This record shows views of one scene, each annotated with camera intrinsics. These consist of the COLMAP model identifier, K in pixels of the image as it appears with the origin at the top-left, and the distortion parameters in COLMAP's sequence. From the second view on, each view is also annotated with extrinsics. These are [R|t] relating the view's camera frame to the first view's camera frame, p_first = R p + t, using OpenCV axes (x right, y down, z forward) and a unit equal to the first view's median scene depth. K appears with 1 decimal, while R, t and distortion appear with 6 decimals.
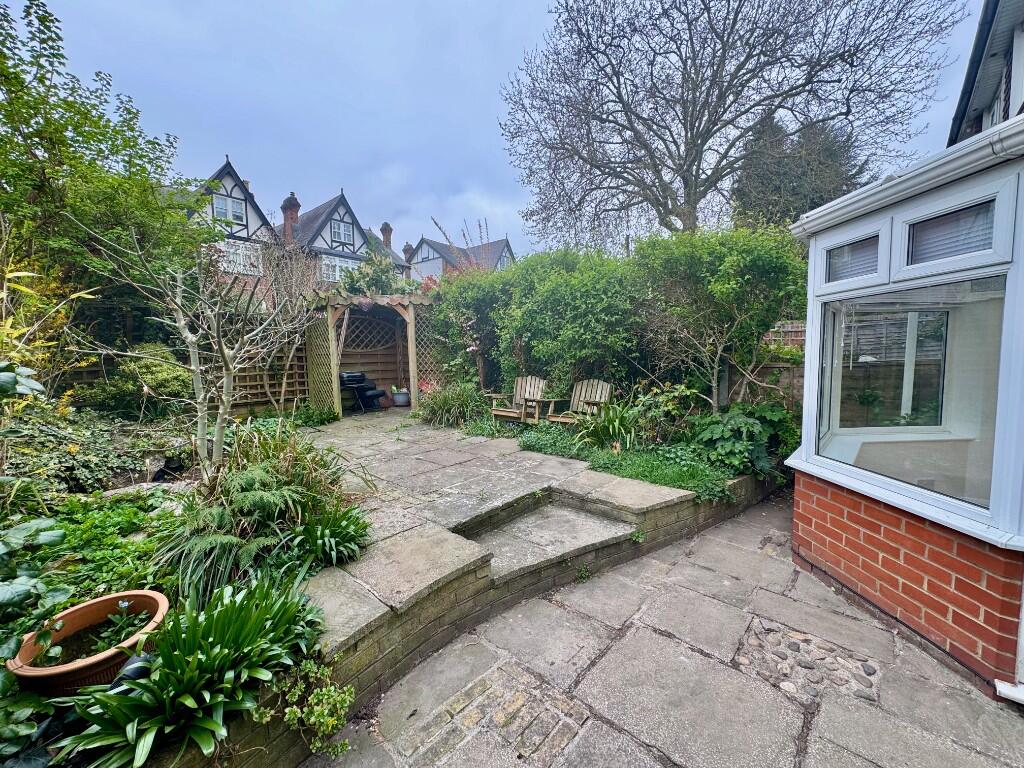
lens RADIAL K [[404.3, 0, 511.9], [0, 404.3, 386.8], [0, 0, 1]] dist [-0.000935, 0.000206]
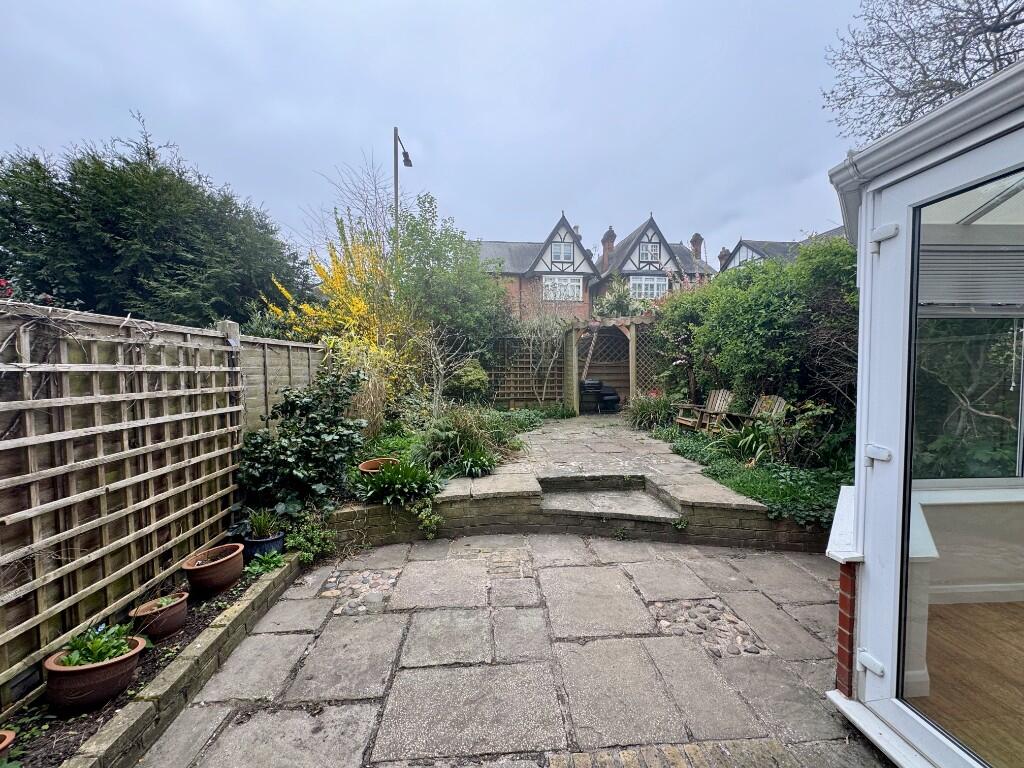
lens RADIAL K [[404.3, 0, 513.3], [0, 404.3, 384.9], [0, 0, 1]] dist [-0.000935, 0.000206]
pose [[0.727310, 0.040867, -0.685091, 0.280106], [-0.062102, 0.998049, -0.006393, 0.001214], [0.683493, 0.047195, 0.728429, -0.078717]]
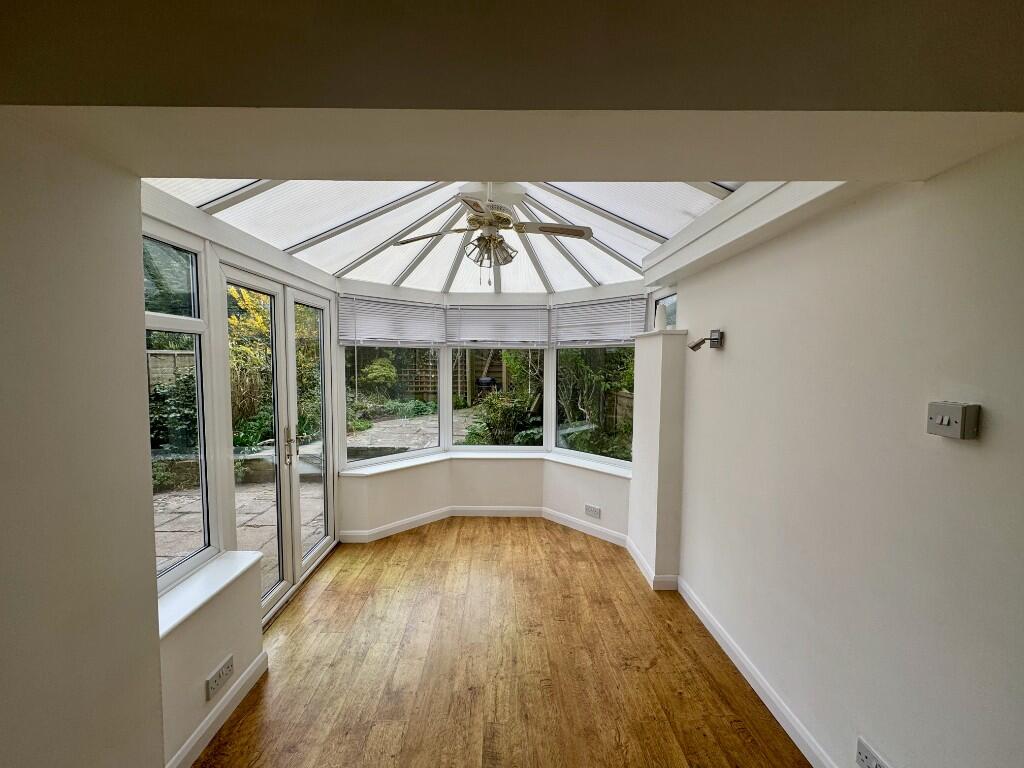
lens RADIAL K [[404.3, 0, 510.8], [0, 404.3, 388.7], [0, 0, 1]] dist [-0.000935, 0.000206]
pose [[0.682220, 0.070120, -0.727777, 0.724865], [-0.075301, 0.996836, 0.025455, -0.038032], [0.727259, 0.037436, 0.685341, 0.048607]]
